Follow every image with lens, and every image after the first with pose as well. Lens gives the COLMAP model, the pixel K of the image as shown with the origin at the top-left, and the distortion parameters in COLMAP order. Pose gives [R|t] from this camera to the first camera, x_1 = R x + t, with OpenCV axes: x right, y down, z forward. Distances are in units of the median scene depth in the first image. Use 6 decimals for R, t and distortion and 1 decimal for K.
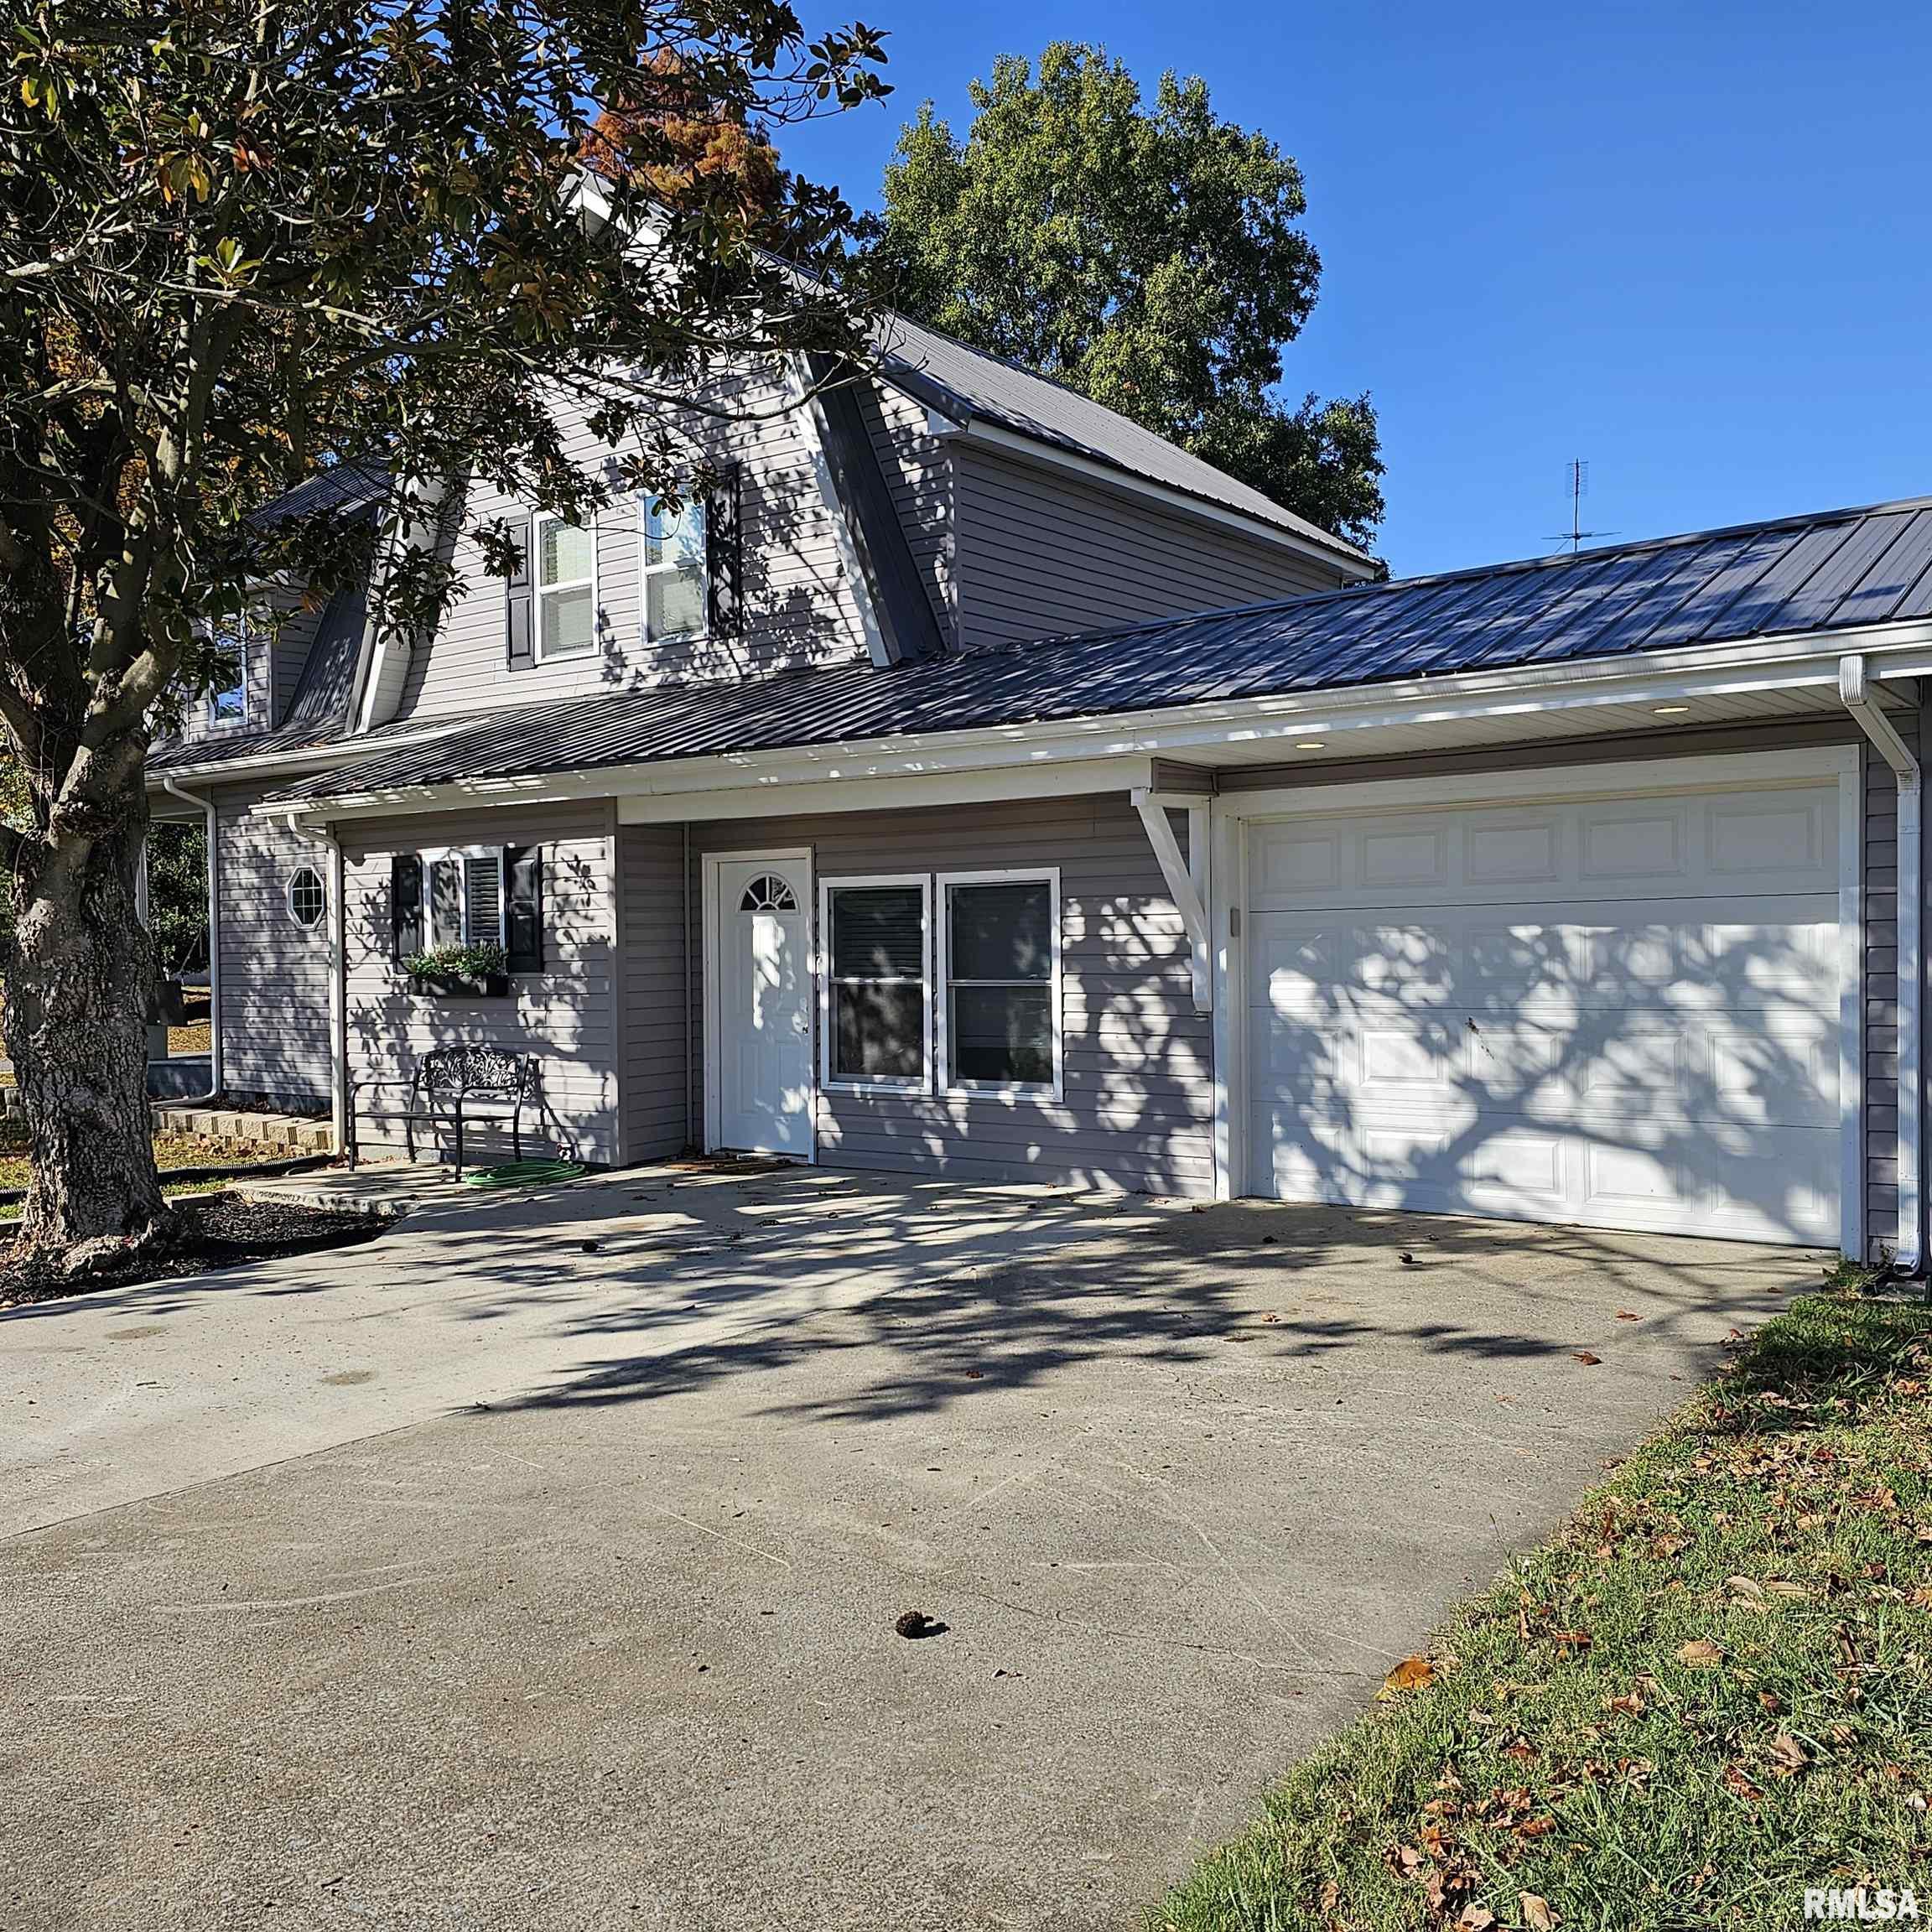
lens RADIAL K [[1790.9, 0, 966.0], [0, 1790.9, 966.0], [0, 0, 1]] dist [0.134736, 0.002014]
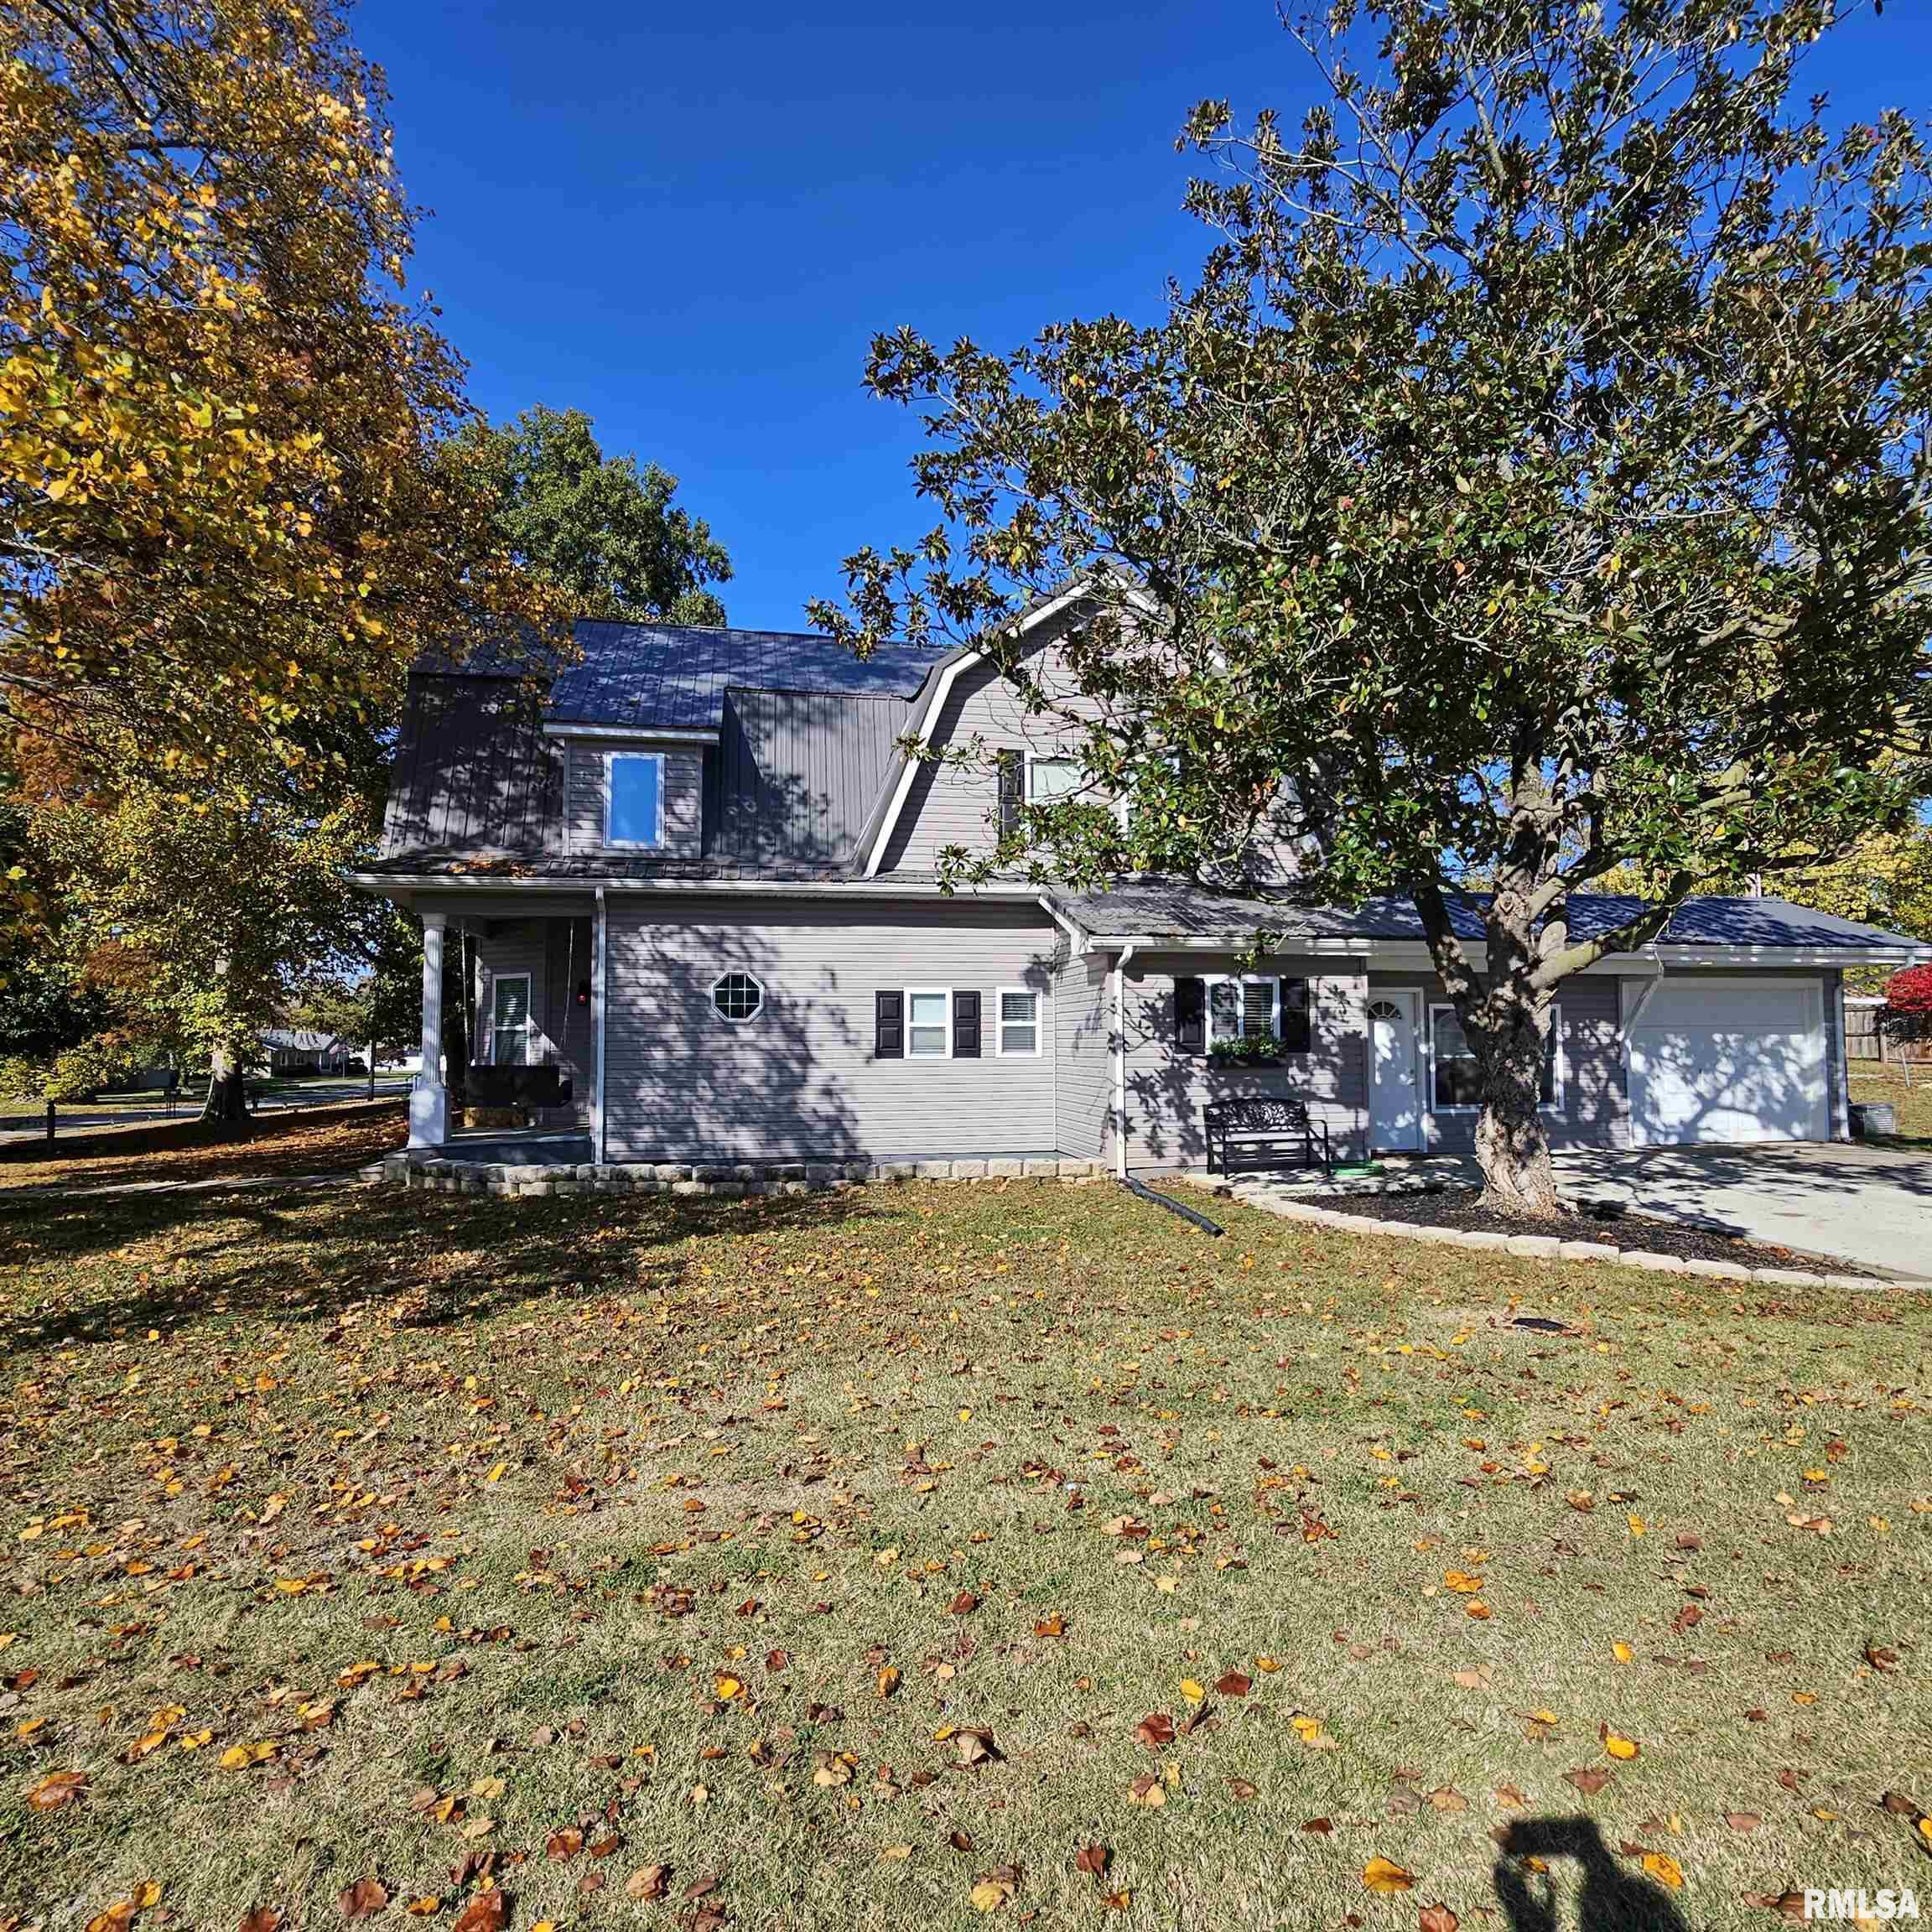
lens RADIAL K [[1276.9, 0, 967.8], [0, 1276.9, 1004.3], [0, 0, 1]] dist [-0.001375, 0.000184]
pose [[0.616215, 0.041216, 0.786499, -1.386214], [0.005436, 0.998383, -0.056579, 0.024710], [-0.787560, 0.039140, 0.614994, 0.509355]]
